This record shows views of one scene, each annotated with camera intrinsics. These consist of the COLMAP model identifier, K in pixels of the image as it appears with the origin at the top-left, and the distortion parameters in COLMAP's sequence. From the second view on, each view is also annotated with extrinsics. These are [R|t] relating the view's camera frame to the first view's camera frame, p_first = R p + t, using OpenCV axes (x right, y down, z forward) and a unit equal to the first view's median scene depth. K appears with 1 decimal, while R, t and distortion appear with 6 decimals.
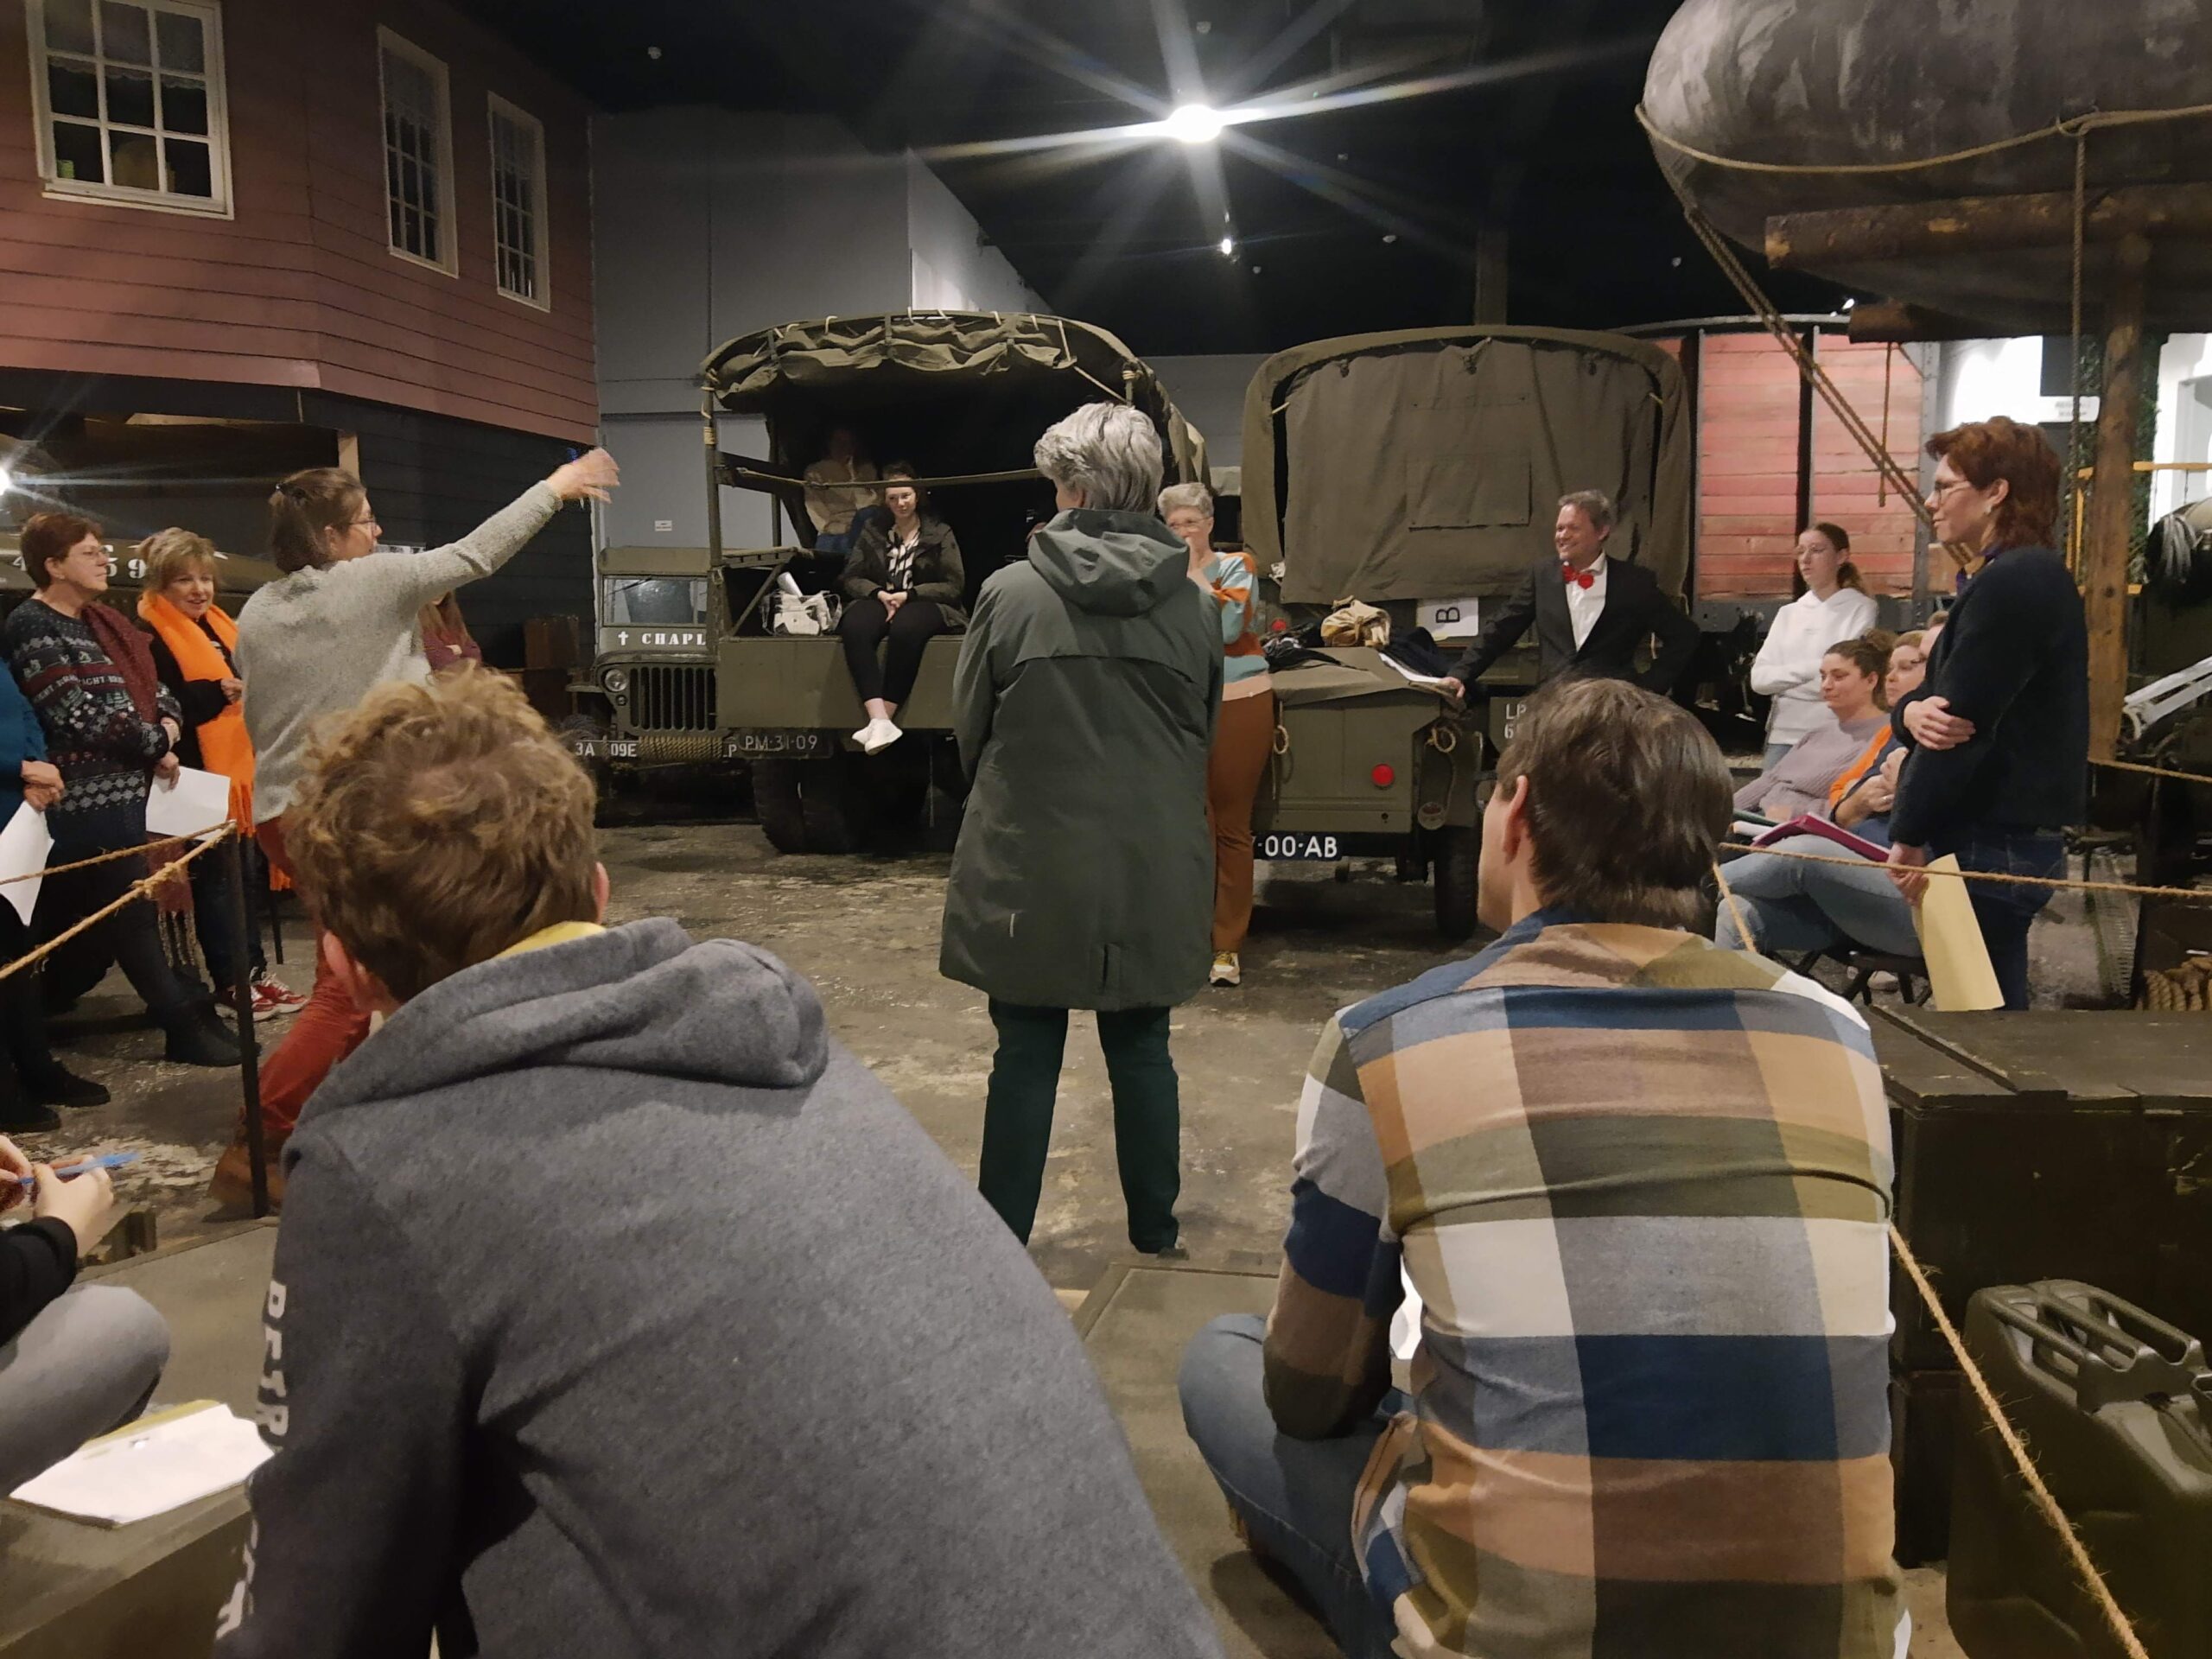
lens RADIAL K [[1680.2, 0, 1111.3], [0, 1680.2, 834.9], [0, 0, 1]] dist [-0.034714, 0.025613]
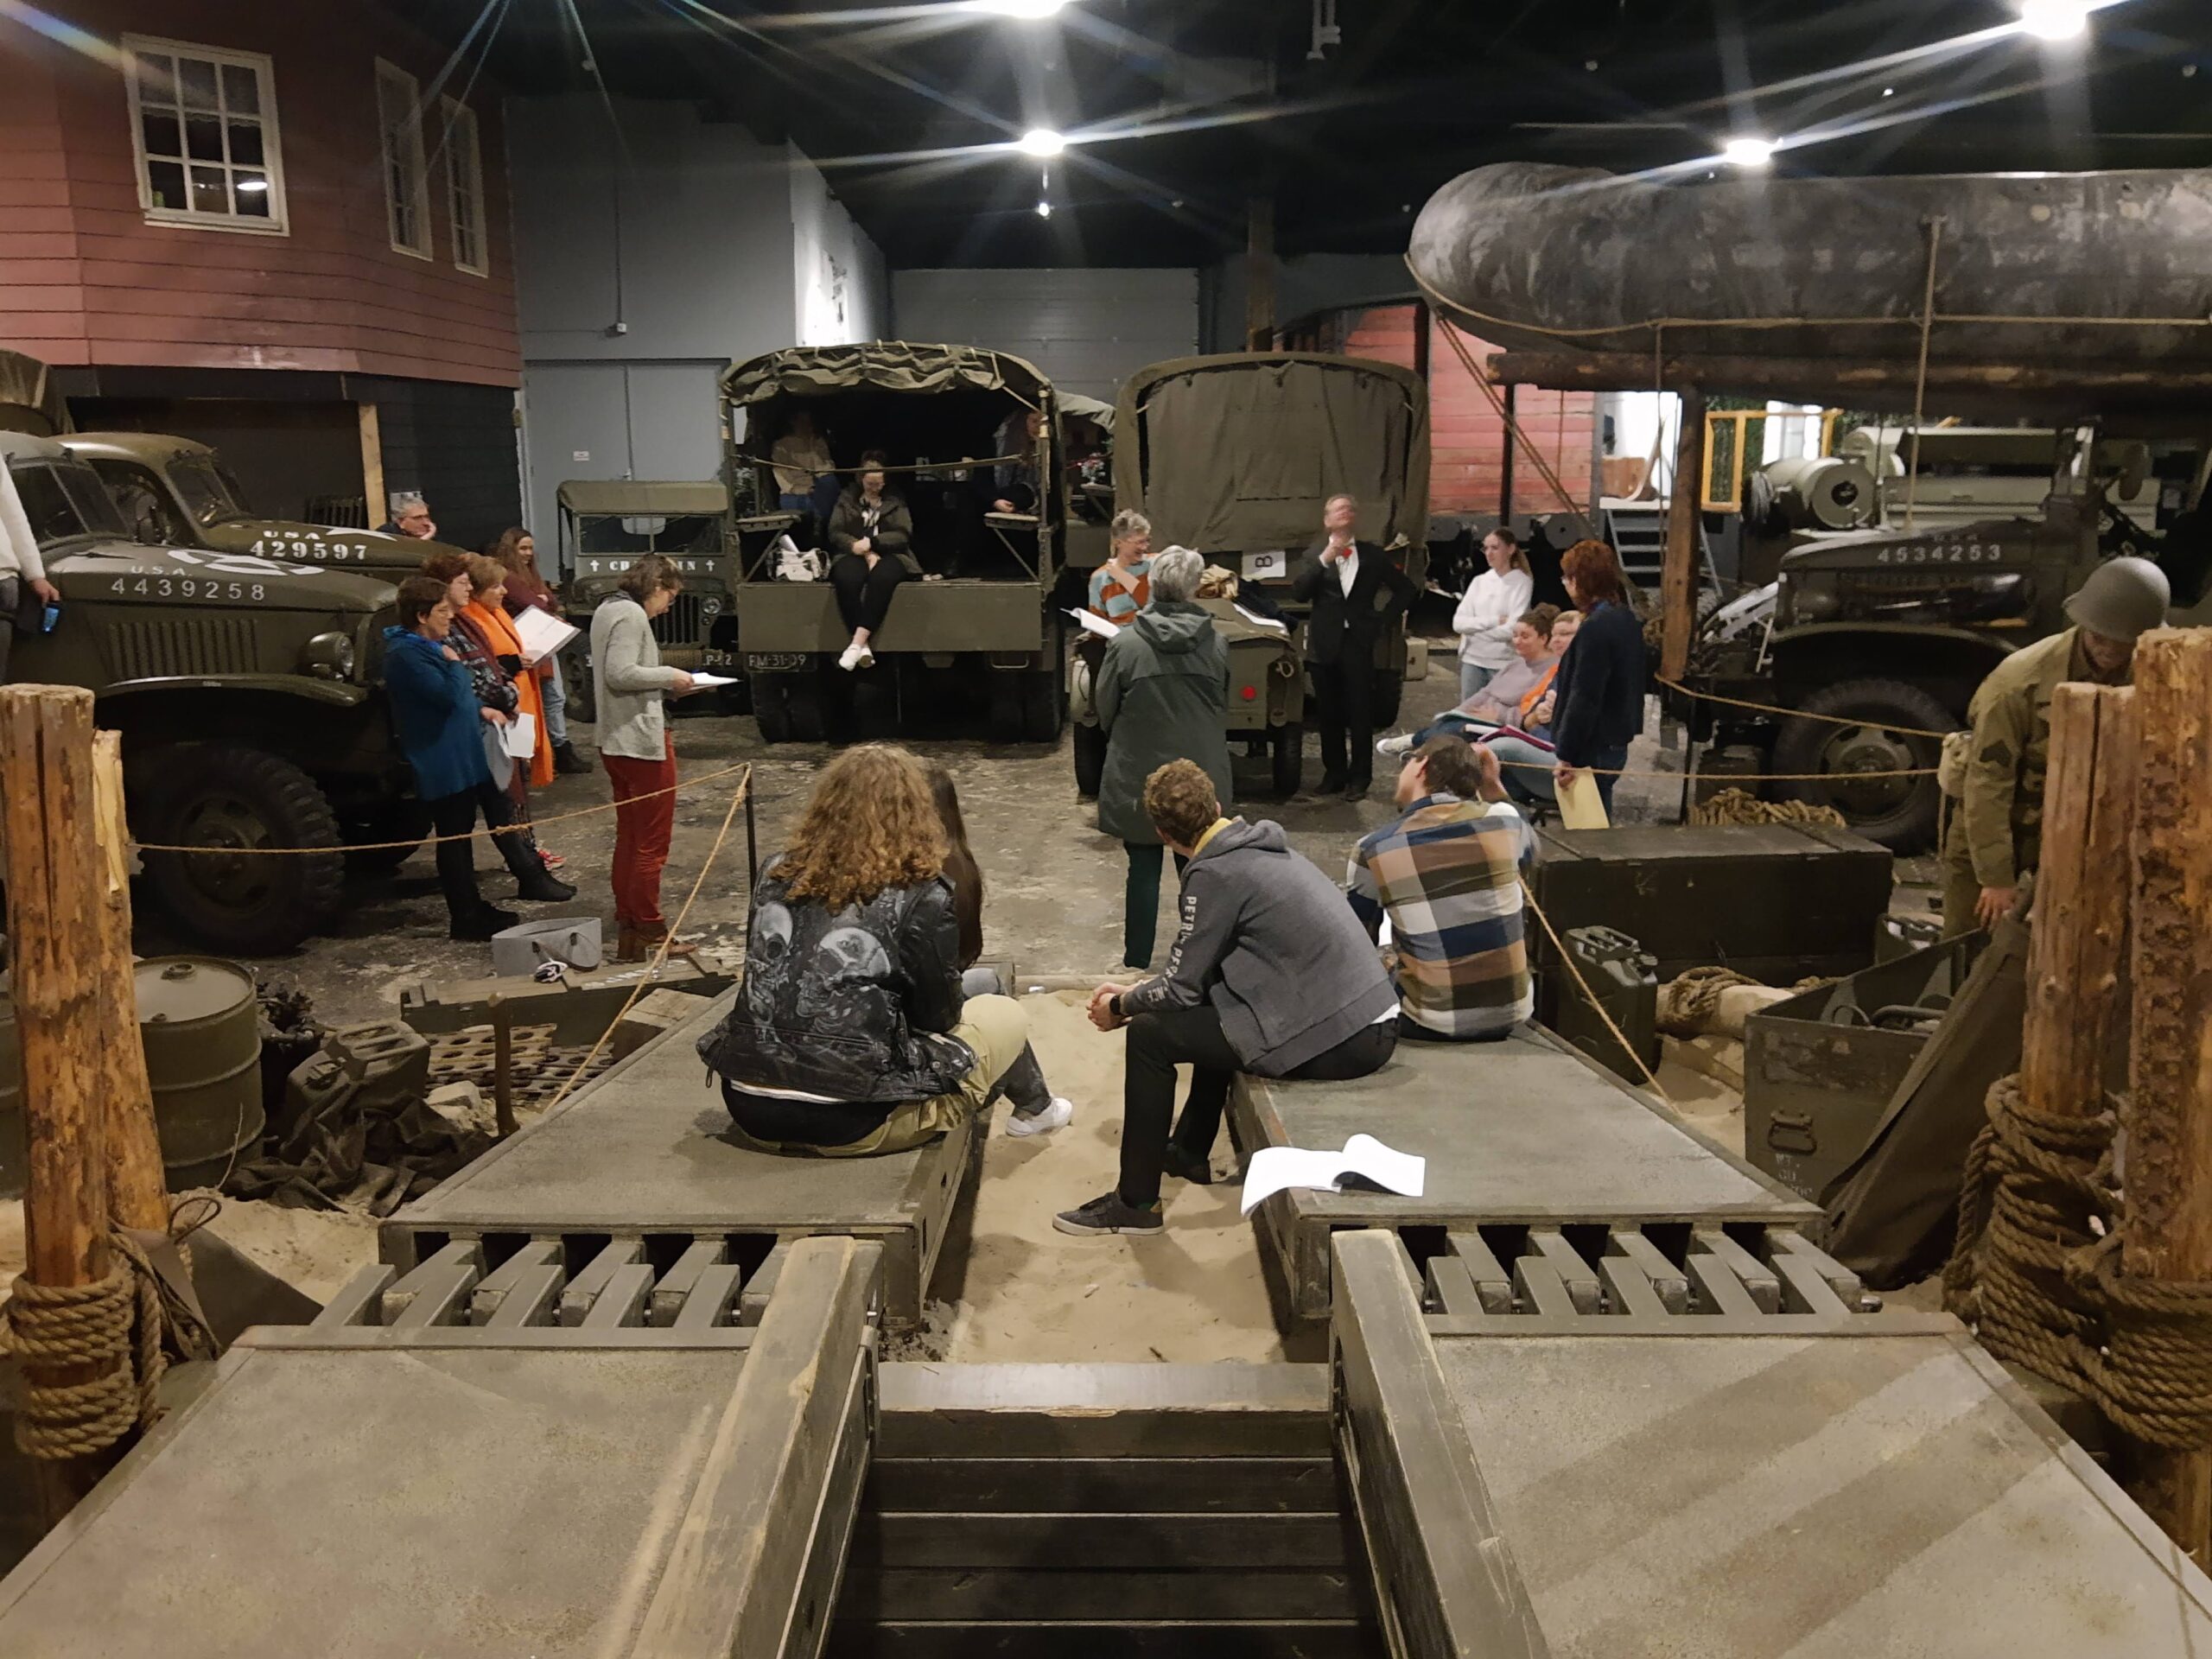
lens RADIAL K [[1680.2, 0, 1100.8], [0, 1680.2, 828.8], [0, 0, 1]] dist [-0.034714, 0.025613]
pose [[0.987777, -0.033309, 0.152272, -0.161009], [0.019800, 0.995801, 0.089381, -0.038053], [-0.154610, -0.085274, 0.984289, -0.391590]]
